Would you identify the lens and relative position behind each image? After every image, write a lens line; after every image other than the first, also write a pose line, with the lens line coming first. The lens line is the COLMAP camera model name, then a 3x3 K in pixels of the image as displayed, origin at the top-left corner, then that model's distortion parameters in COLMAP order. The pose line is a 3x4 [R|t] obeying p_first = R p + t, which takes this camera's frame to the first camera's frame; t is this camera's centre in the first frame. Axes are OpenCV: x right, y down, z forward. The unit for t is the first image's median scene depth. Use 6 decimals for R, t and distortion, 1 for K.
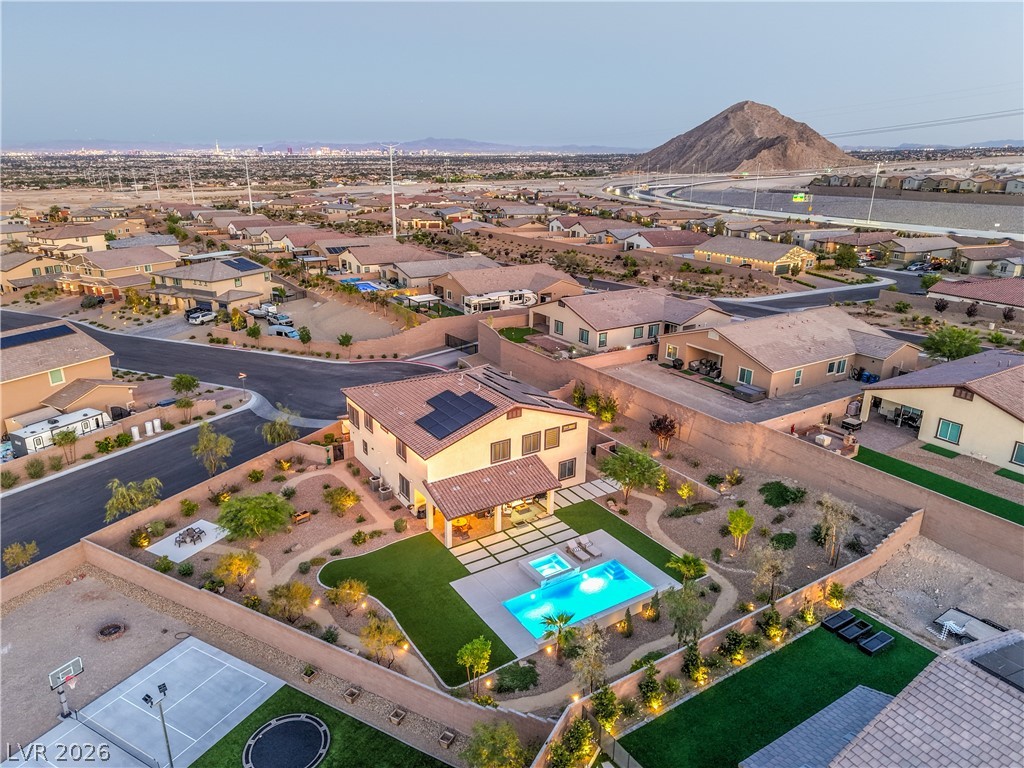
lens RADIAL K [[686.1, 0, 514.5], [0, 686.1, 384.5], [0, 0, 1]] dist [0.040573, -0.044636]
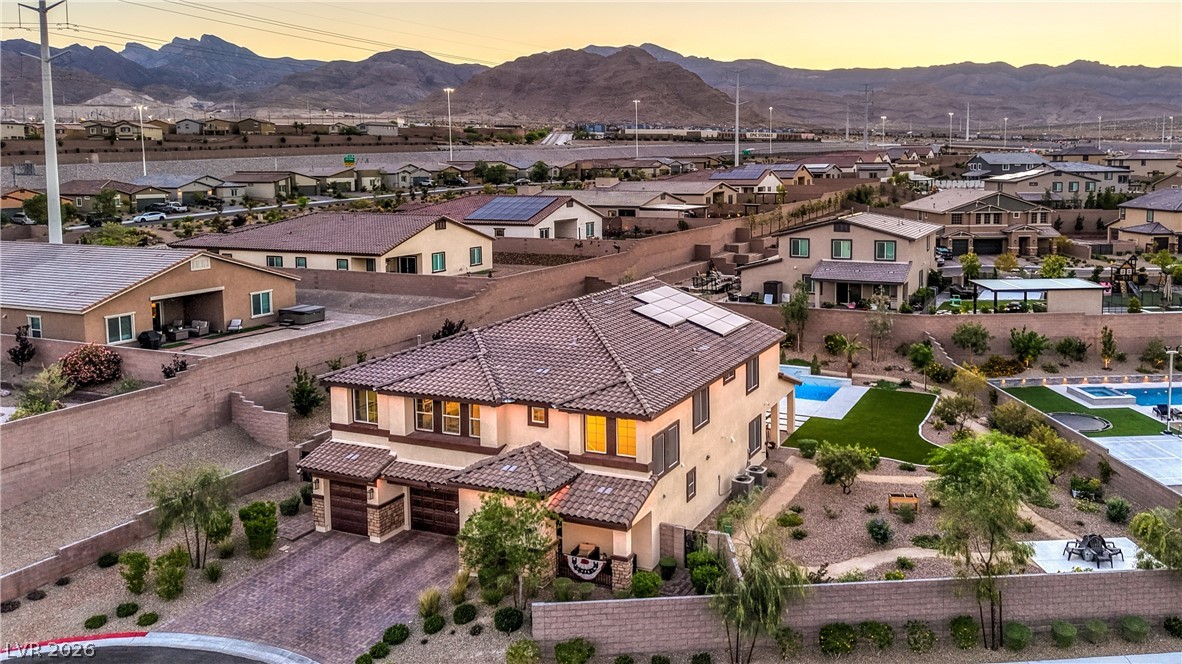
lens RADIAL K [[906.7, 0, 686.8], [0, 906.7, 254.2], [0, 0, 1]] dist [0.037486, -0.036825]
pose [[-0.562898, -0.093718, 0.821196, -0.740230], [0.261011, 0.922553, 0.284199, -0.238848], [-0.784231, 0.374317, -0.494842, 1.308994]]
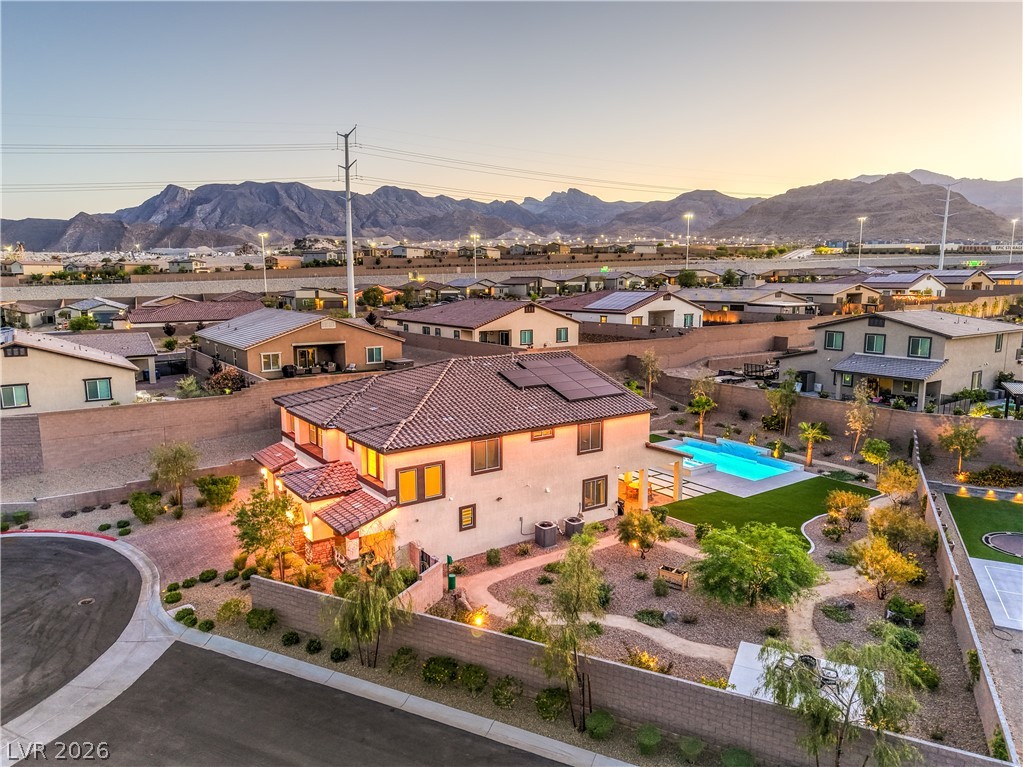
lens RADIAL K [[685.4, 0, 514.0], [0, 685.4, 384.0], [0, 0, 1]] dist [0.040573, -0.044636]
pose [[-0.044623, -0.166324, 0.985061, -0.773025], [0.319589, 0.931849, 0.171817, -0.093257], [-0.946505, 0.322482, 0.011573, 0.969684]]
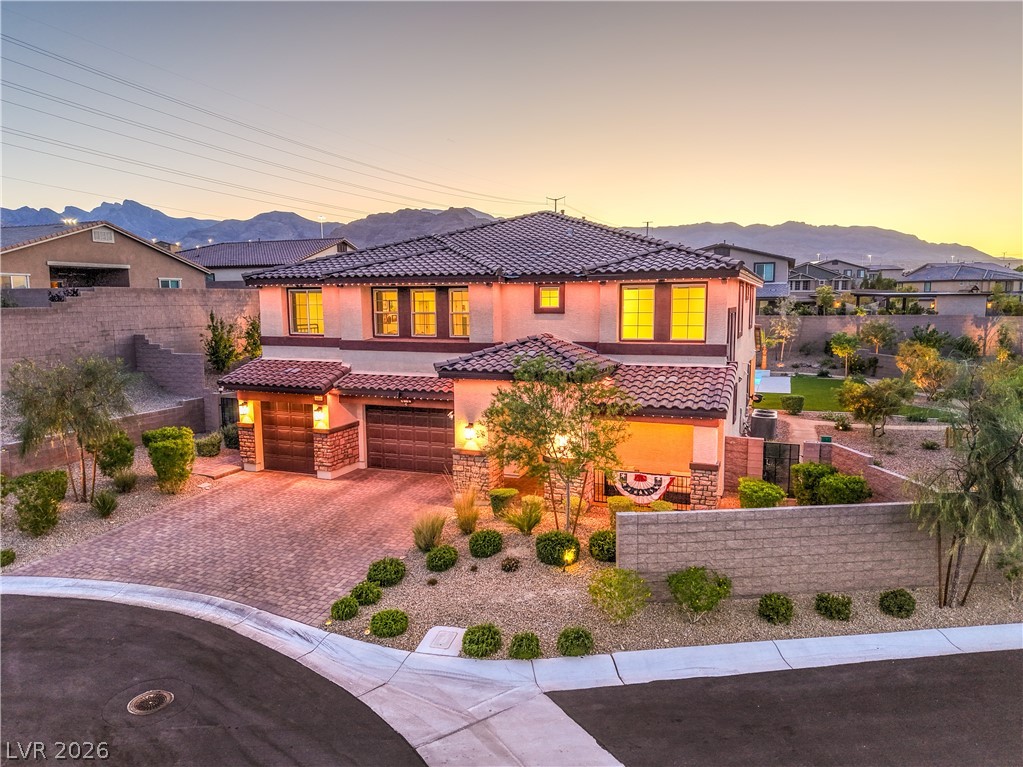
lens RADIAL K [[685.4, 0, 514.0], [0, 685.4, 384.0], [0, 0, 1]] dist [0.040573, -0.044636]
pose [[-0.581714, -0.111073, 0.805774, -0.460049], [0.259895, 0.913322, 0.313524, -0.062662], [-0.770755, 0.391798, -0.502425, 1.326337]]
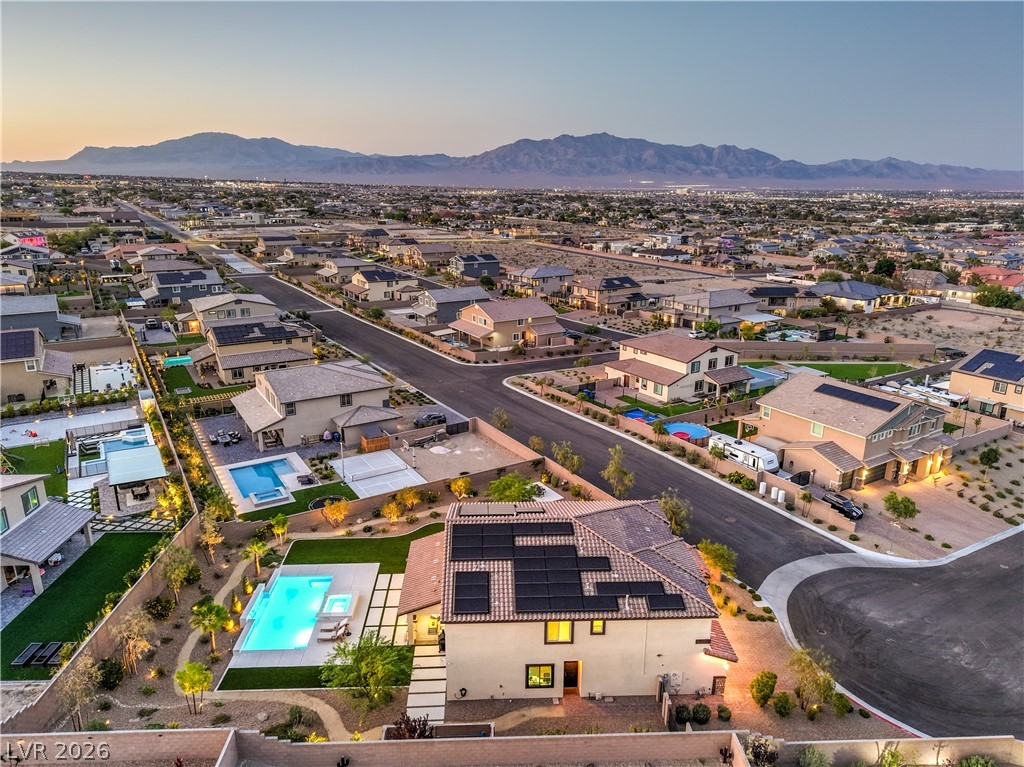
lens RADIAL K [[686.1, 0, 514.5], [0, 686.1, 384.0], [0, 0, 1]] dist [0.040573, -0.044636]
pose [[-0.503267, 0.228348, -0.833415, 0.617378], [-0.292644, 0.862427, 0.413013, -0.484744], [0.813069, 0.451750, -0.367206, 1.202514]]
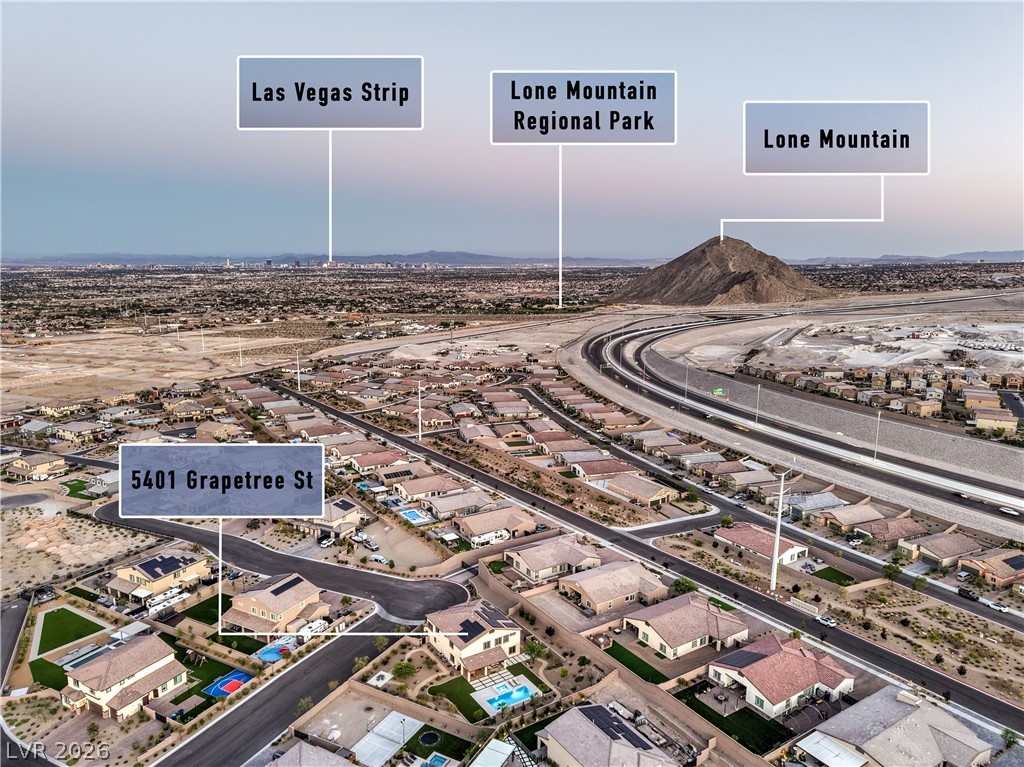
lens RADIAL K [[686.1, 0, 514.5], [0, 686.1, 384.0], [0, 0, 1]] dist [0.040573, -0.044636]
pose [[0.999994, -0.001581, 0.003023, 0.079562], [0.002017, 0.988659, -0.150167, -0.495987], [-0.002752, 0.150172, 0.988656, -1.812164]]
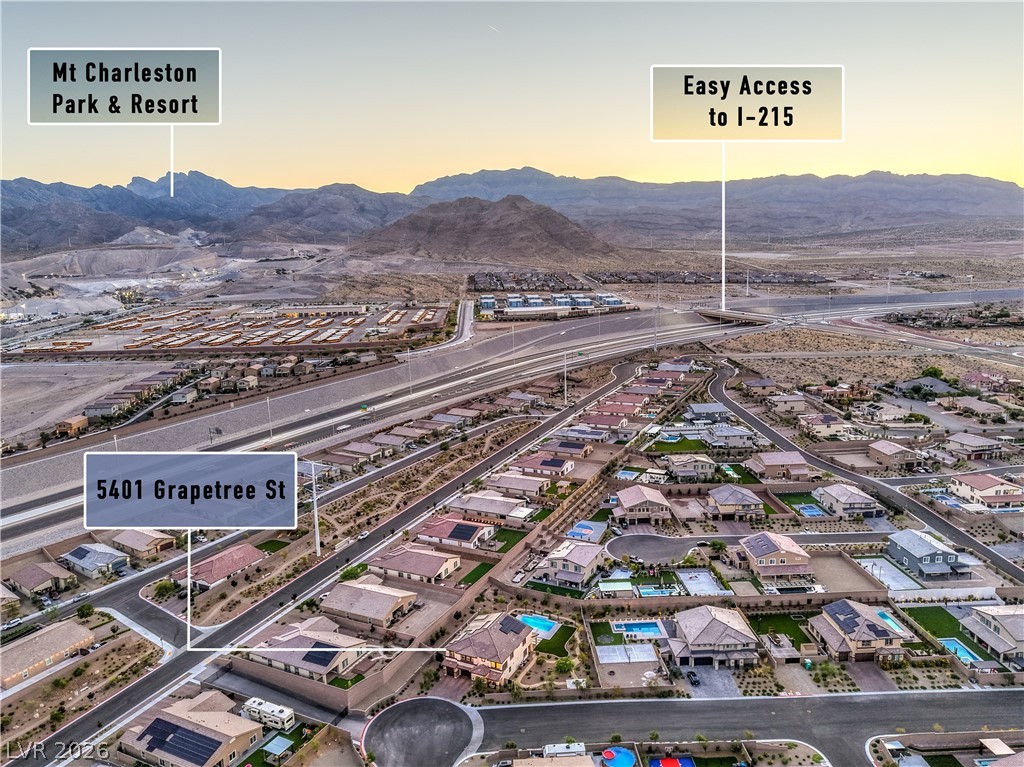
lens RADIAL K [[686.1, 0, 514.5], [0, 686.1, 384.0], [0, 0, 1]] dist [0.040573, -0.044636]
pose [[-0.510372, -0.138739, 0.848688, -2.452152], [0.298115, 0.897157, 0.325939, -1.848411], [-0.806627, 0.419357, -0.416524, 1.714243]]
